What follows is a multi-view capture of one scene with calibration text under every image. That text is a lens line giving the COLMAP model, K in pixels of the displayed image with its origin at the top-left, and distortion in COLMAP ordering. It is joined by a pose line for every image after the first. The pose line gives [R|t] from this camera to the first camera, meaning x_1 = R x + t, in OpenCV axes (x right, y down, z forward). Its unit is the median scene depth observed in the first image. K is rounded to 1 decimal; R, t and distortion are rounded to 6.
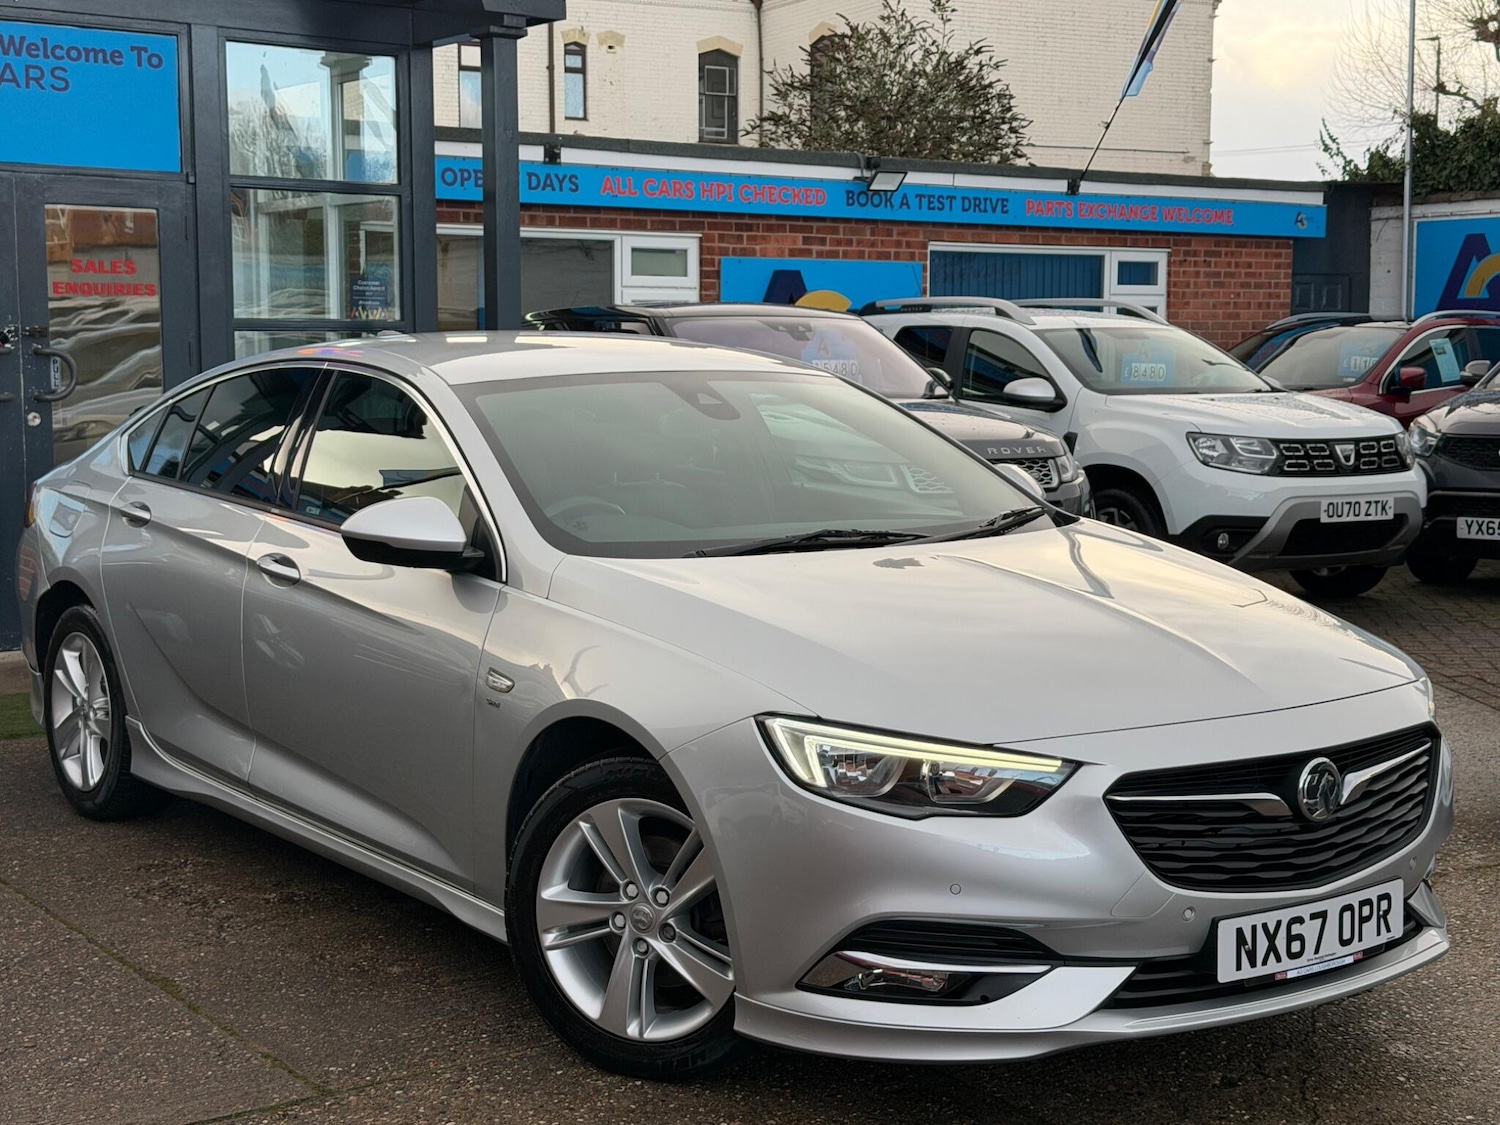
lens RADIAL K [[2064.7, 0, 741.4], [0, 2064.7, 566.1], [0, 0, 1]] dist [0.134047, 0.000000]
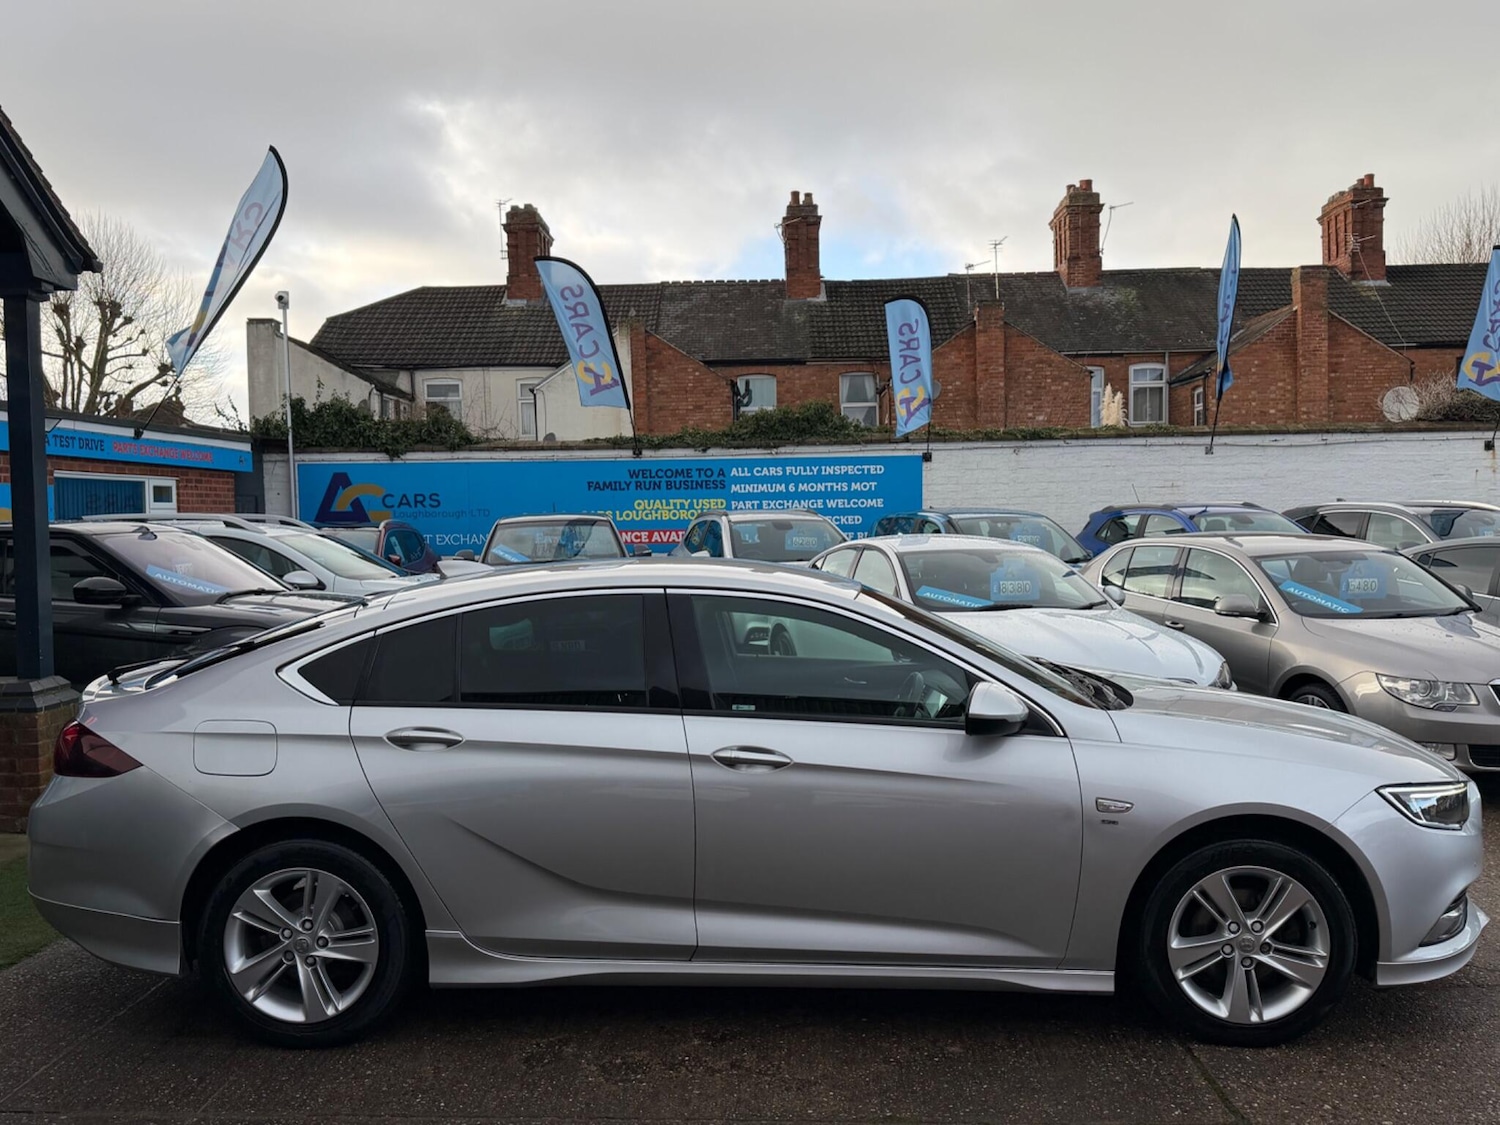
lens RADIAL K [[1257.5, 0, 746.7], [0, 1257.5, 565.0], [0, 0, 1]] dist [0.048568, -0.027660]
pose [[0.649726, -0.038912, 0.759172, -0.197090], [0.098353, 0.994598, -0.033195, -0.022483], [-0.753779, 0.096235, 0.650043, 0.127980]]
